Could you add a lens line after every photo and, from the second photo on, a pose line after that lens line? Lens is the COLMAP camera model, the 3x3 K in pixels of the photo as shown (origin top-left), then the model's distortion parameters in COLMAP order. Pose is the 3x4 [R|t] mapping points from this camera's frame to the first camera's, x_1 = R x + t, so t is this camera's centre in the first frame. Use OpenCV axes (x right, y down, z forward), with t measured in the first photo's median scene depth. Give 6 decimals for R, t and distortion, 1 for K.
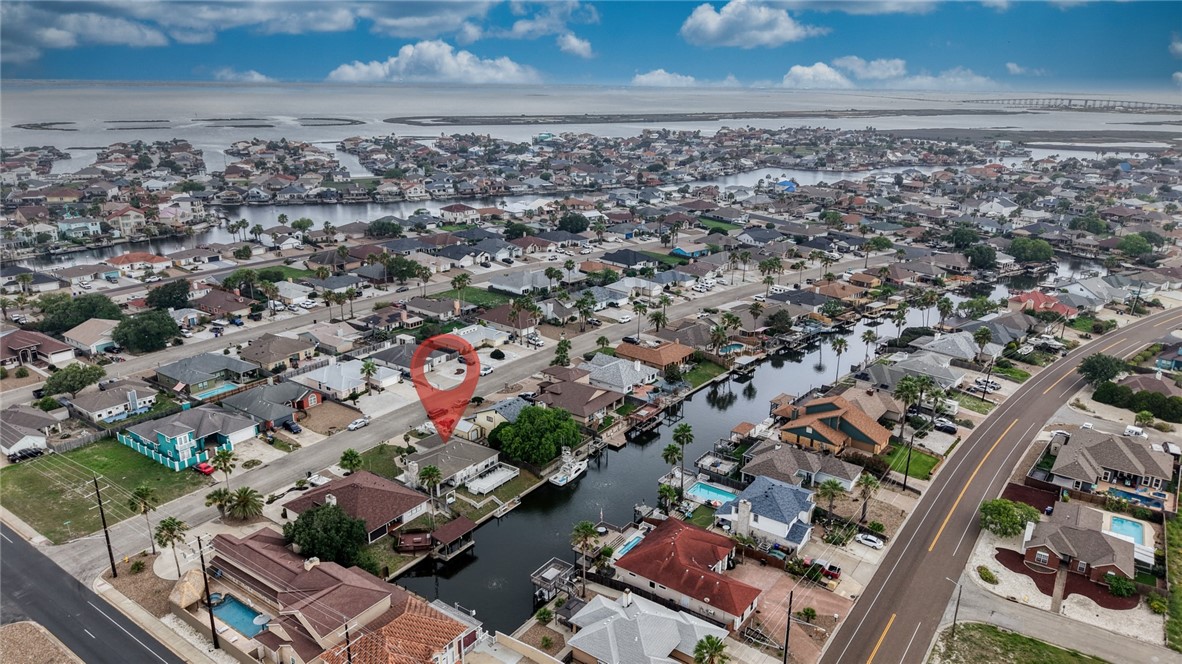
lens RADIAL K [[787.9, 0, 594.0], [0, 787.9, 339.1], [0, 0, 1]] dist [0.048314, -0.058179]
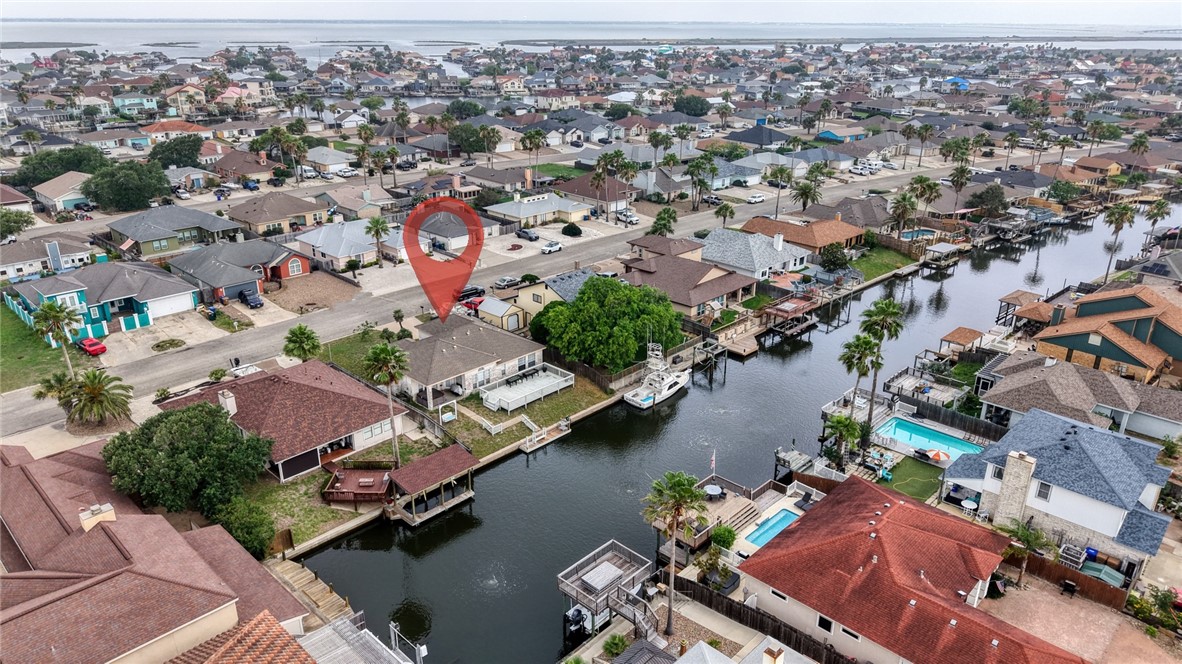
lens RADIAL K [[787.9, 0, 594.0], [0, 787.9, 339.1], [0, 0, 1]] dist [0.048314, -0.058179]
pose [[0.989051, 0.049951, -0.138866, -0.000191], [-0.040584, 0.996757, 0.069484, 0.078643], [0.141886, -0.063088, 0.987871, 0.345567]]
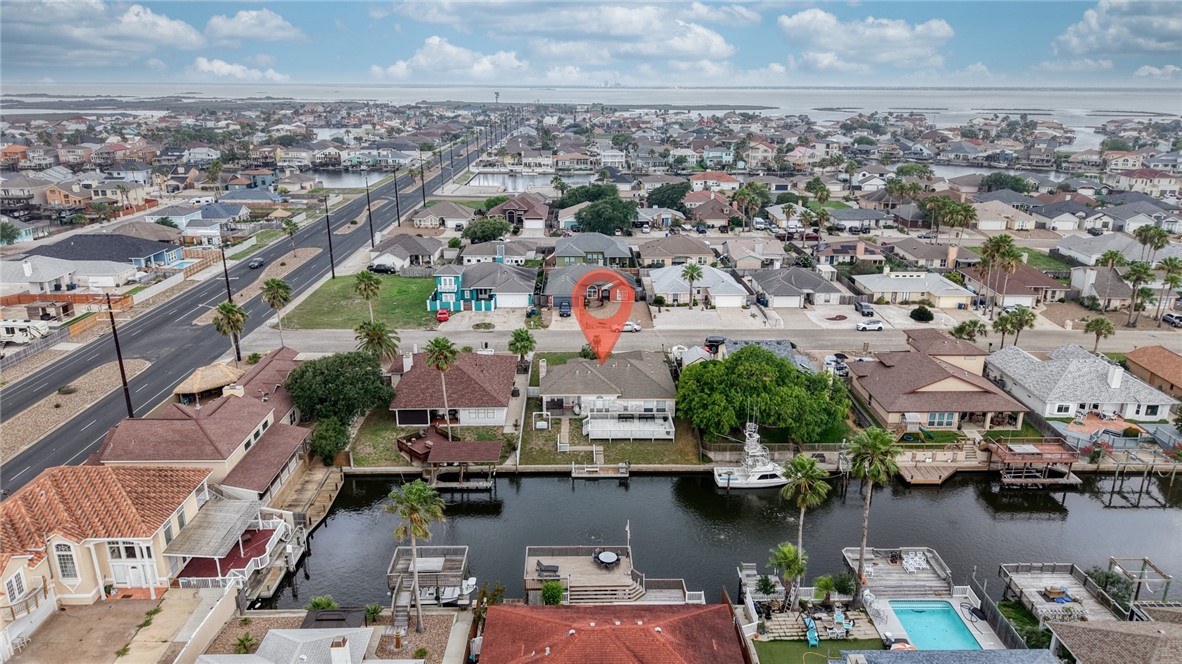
lens RADIAL K [[787.9, 0, 594.0], [0, 787.9, 339.1], [0, 0, 1]] dist [0.048314, -0.058179]
pose [[0.594273, 0.239950, -0.767635, 0.247134], [-0.249009, 0.962452, 0.108073, 0.041318], [0.764745, 0.126923, 0.631709, 0.466973]]
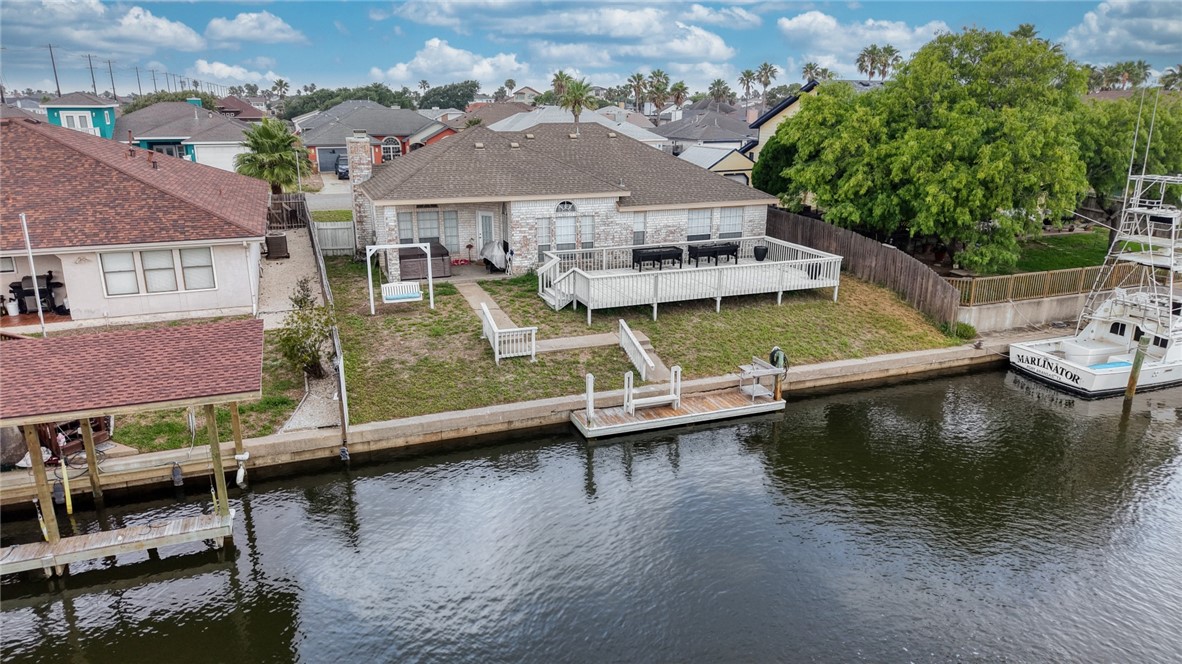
lens RADIAL K [[787.9, 0, 594.0], [0, 787.9, 339.1], [0, 0, 1]] dist [0.048314, -0.058179]
pose [[0.829739, 0.151454, -0.537211, -0.032442], [-0.168192, 0.985588, 0.018087, 0.154322], [0.532208, 0.075347, 0.843254, 0.660288]]
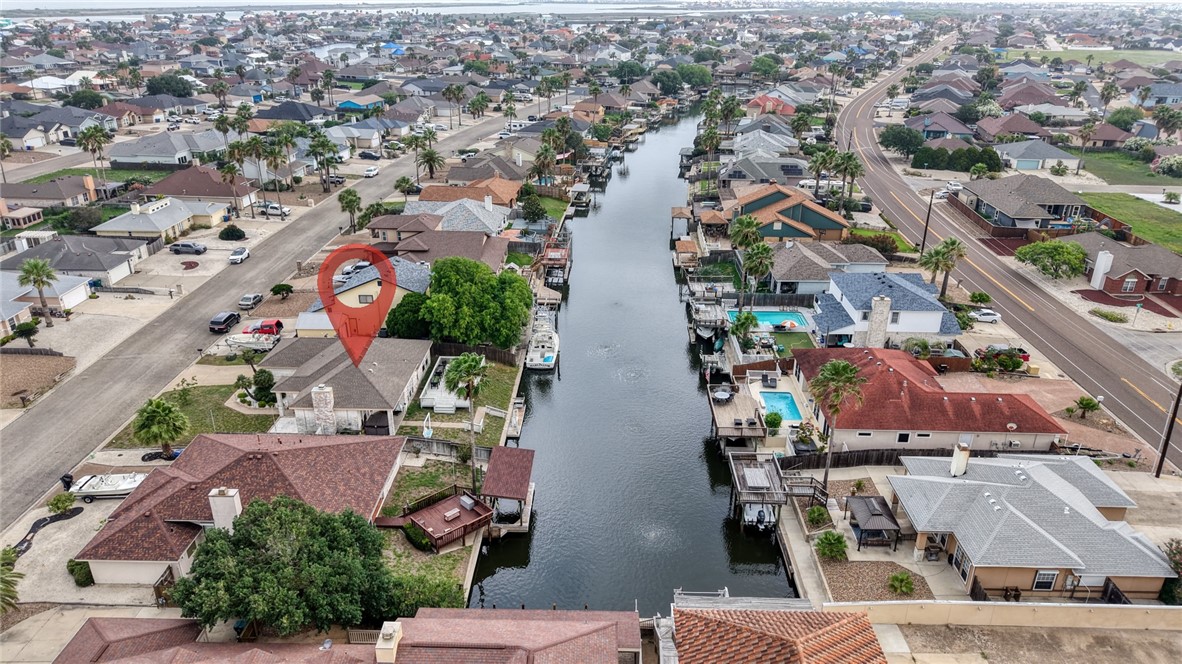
lens RADIAL K [[787.9, 0, 594.0], [0, 787.9, 339.1], [0, 0, 1]] dist [0.048314, -0.058179]
pose [[0.829222, -0.231256, 0.508833, -0.258114], [0.177349, 0.972208, 0.152834, 0.063698], [-0.530036, -0.036492, 0.847190, 0.383435]]
